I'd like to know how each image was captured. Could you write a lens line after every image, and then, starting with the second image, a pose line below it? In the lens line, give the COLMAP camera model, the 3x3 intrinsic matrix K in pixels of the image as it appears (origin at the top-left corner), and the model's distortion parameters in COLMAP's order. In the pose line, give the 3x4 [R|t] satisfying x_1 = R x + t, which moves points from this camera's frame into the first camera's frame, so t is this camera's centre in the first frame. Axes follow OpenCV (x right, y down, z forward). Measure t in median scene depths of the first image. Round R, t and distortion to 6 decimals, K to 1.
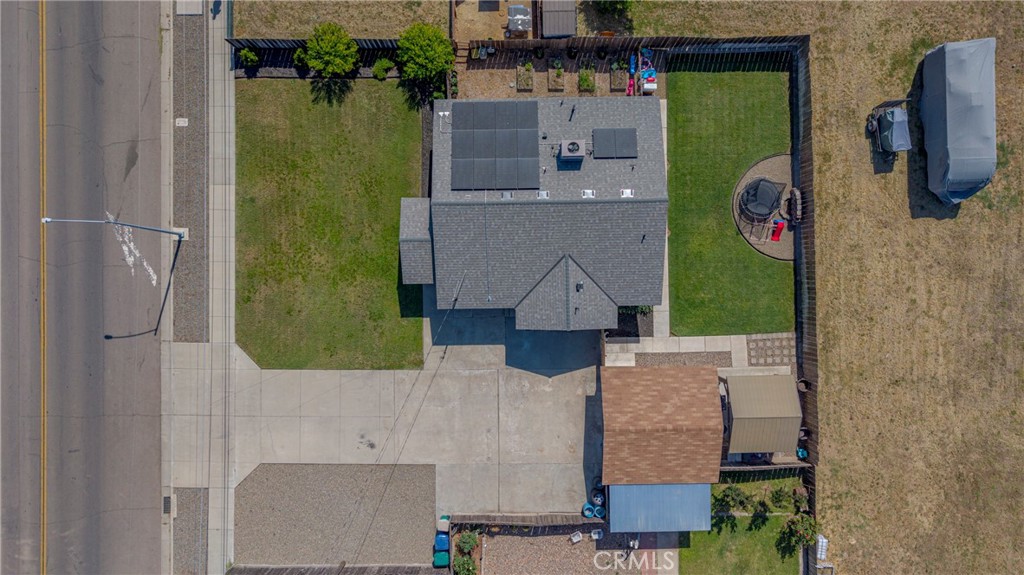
lens RADIAL K [[685.9, 0, 512.4], [0, 685.9, 284.6], [0, 0, 1]] dist [0.026486, -0.024440]
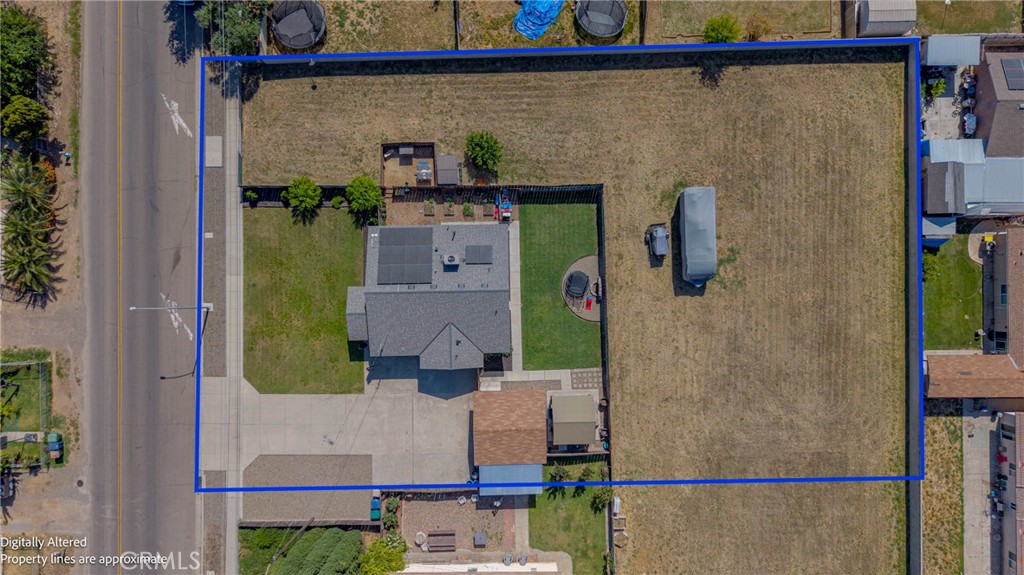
lens RADIAL K [[685.9, 0, 506.4], [0, 685.9, 288.2], [0, 0, 1]] dist [0.026486, -0.024440]
pose [[0.999966, -0.005119, 0.006402, 0.184237], [0.005211, 0.999881, -0.014505, -0.091494], [-0.006327, 0.014538, 0.999874, -0.565963]]
